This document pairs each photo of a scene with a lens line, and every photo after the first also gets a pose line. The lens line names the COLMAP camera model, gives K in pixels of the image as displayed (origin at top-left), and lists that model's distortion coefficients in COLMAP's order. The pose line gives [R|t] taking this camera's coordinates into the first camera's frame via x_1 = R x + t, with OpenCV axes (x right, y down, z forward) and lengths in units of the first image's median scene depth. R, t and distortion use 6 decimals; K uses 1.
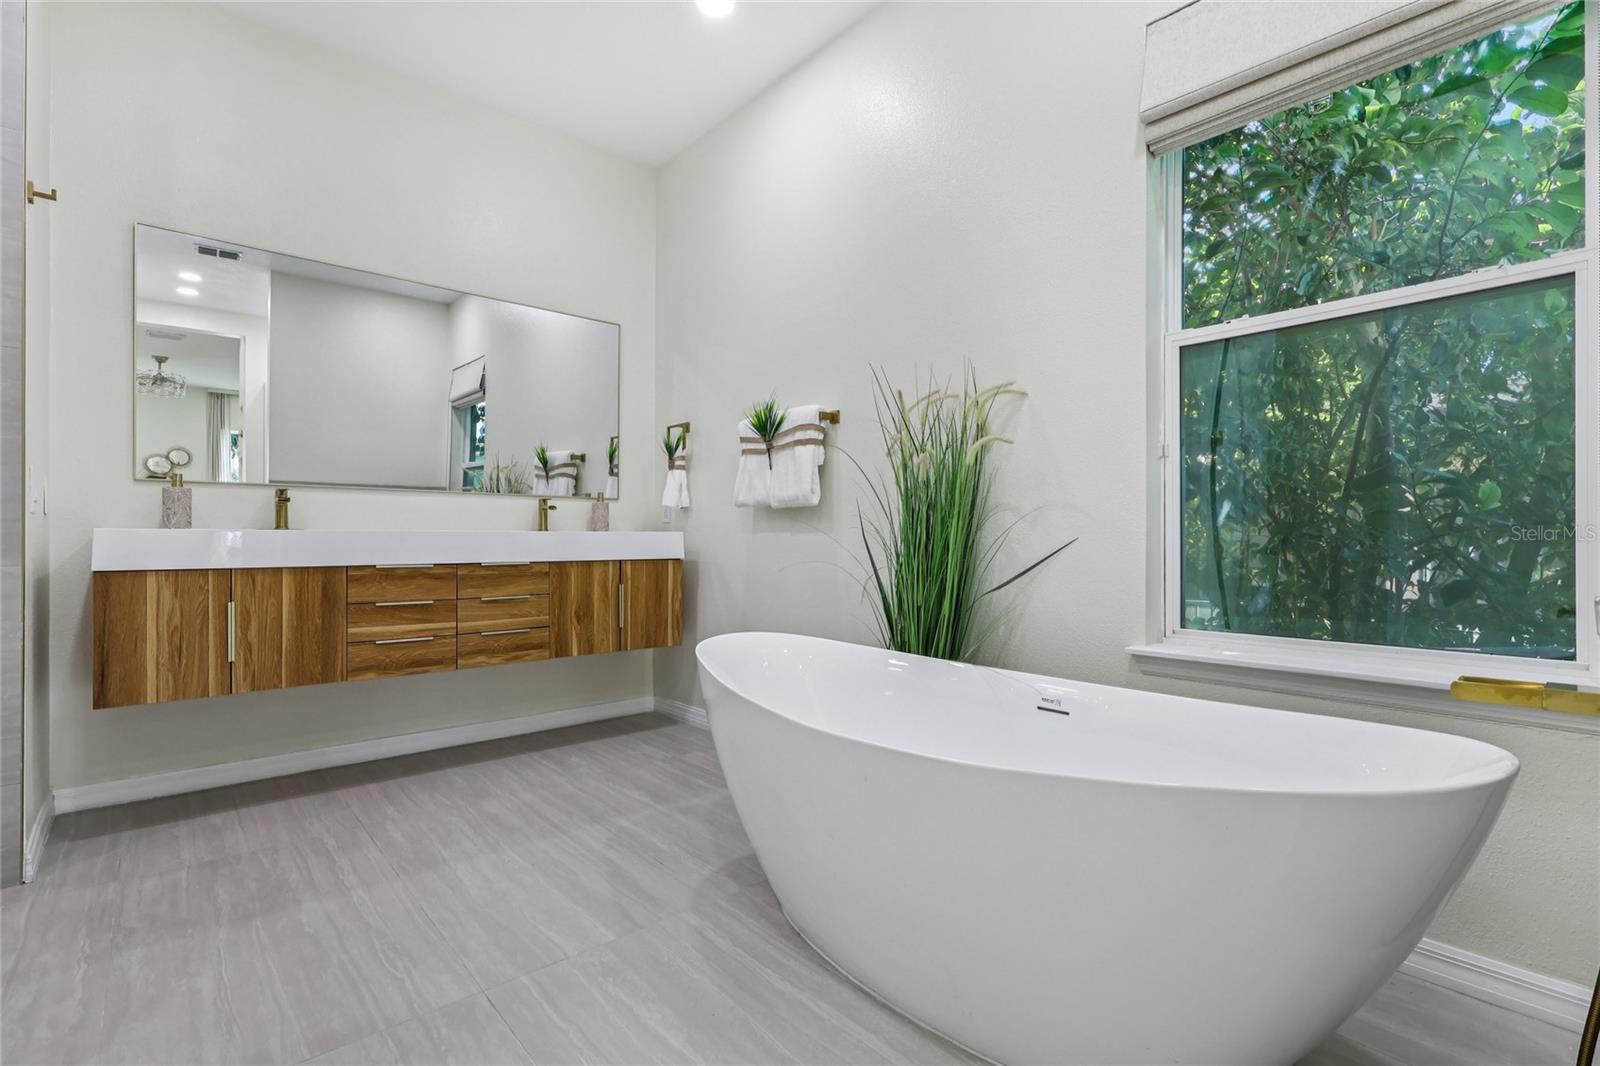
lens RADIAL K [[749.9, 0, 798.2], [0, 749.9, 537.1], [0, 0, 1]] dist [-0.003990, 0.003206]
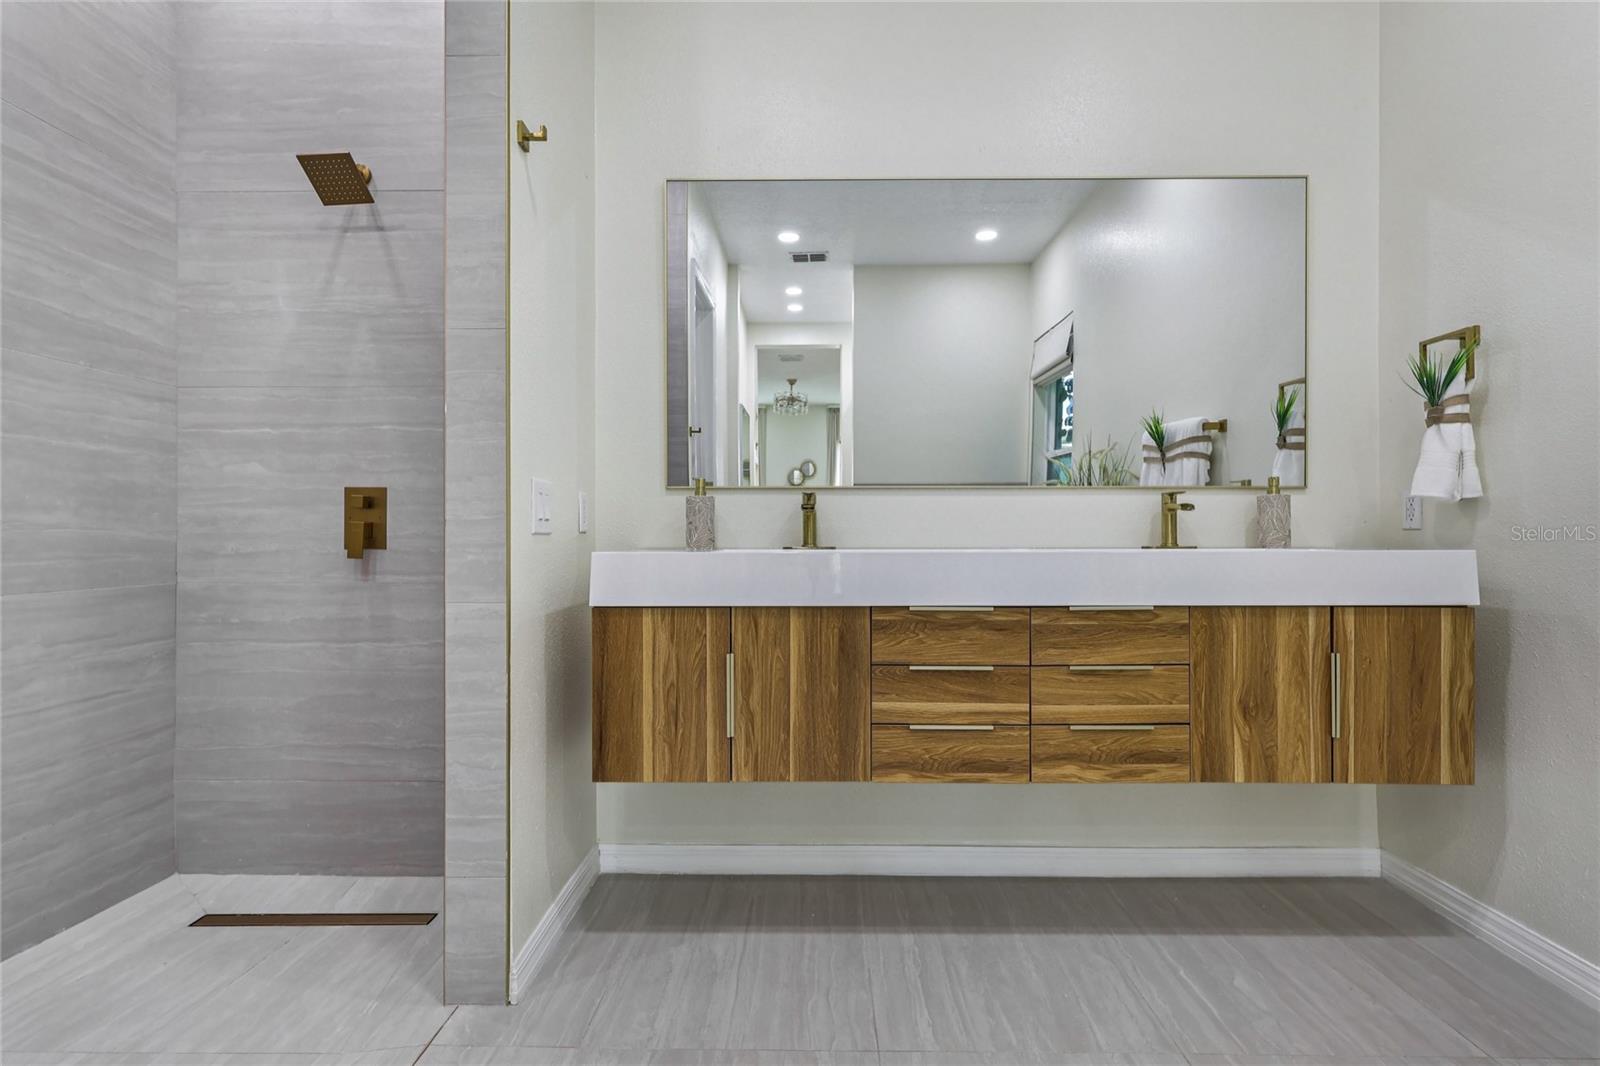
lens RADIAL K [[810.4, 0, 795.6], [0, 810.4, 535.0], [0, 0, 1]] dist [-0.008504, 0.001033]
pose [[0.747959, -0.004252, -0.663731, -0.143796], [0.004333, 0.999989, -0.001524, -0.018721], [0.663731, -0.001736, 0.747970, 0.340057]]
